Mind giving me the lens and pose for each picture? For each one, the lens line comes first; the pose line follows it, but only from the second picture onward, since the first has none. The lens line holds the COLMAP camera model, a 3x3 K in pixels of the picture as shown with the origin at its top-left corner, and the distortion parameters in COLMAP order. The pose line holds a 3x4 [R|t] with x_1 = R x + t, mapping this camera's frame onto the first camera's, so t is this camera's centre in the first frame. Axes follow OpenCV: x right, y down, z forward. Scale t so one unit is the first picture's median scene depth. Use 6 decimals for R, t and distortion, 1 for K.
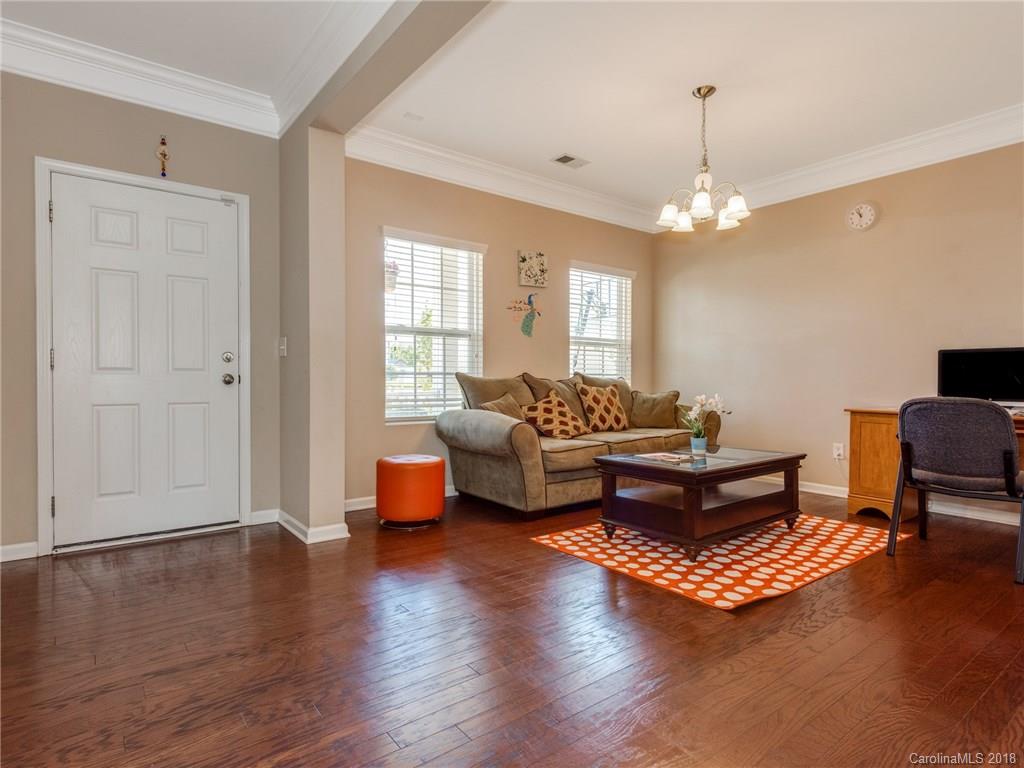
lens RADIAL K [[558.9, 0, 511.5], [0, 558.9, 374.3], [0, 0, 1]] dist [0.007139, 0.000097]
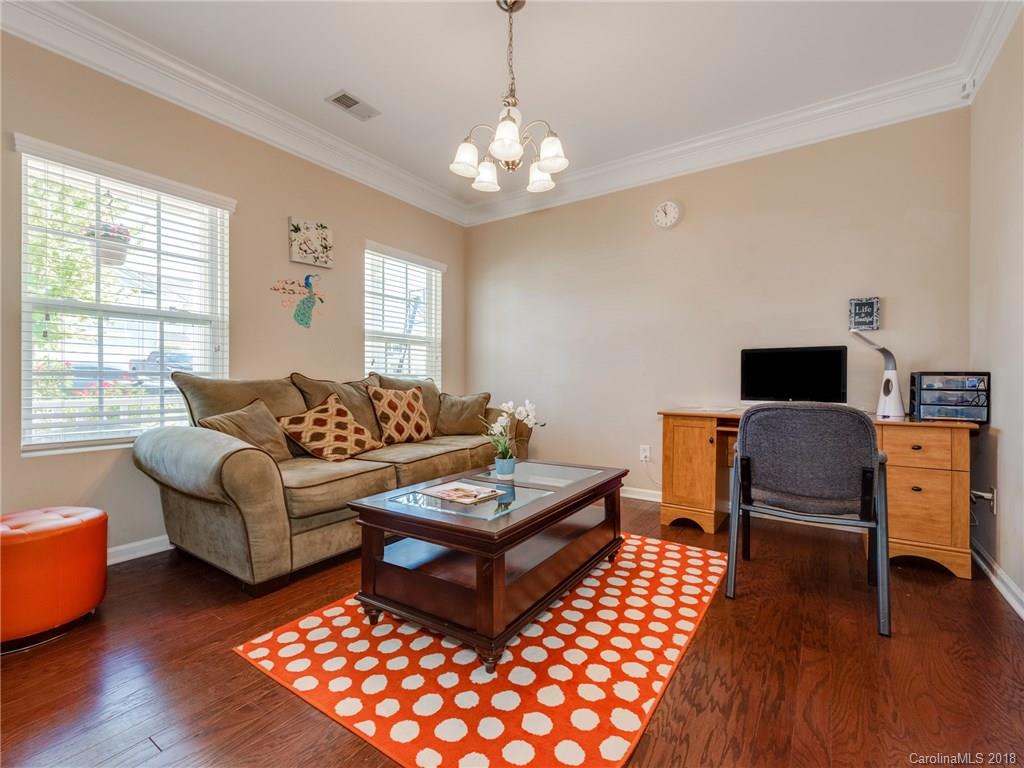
lens RADIAL K [[453.8, 0, 493.2], [0, 453.8, 381.1], [0, 0, 1]] dist [0.001947, -0.000069]
pose [[0.963340, -0.004799, 0.268241, 0.146718], [0.001742, 0.999931, 0.011630, 0.002077], [-0.268279, -0.010736, 0.963281, 0.391622]]
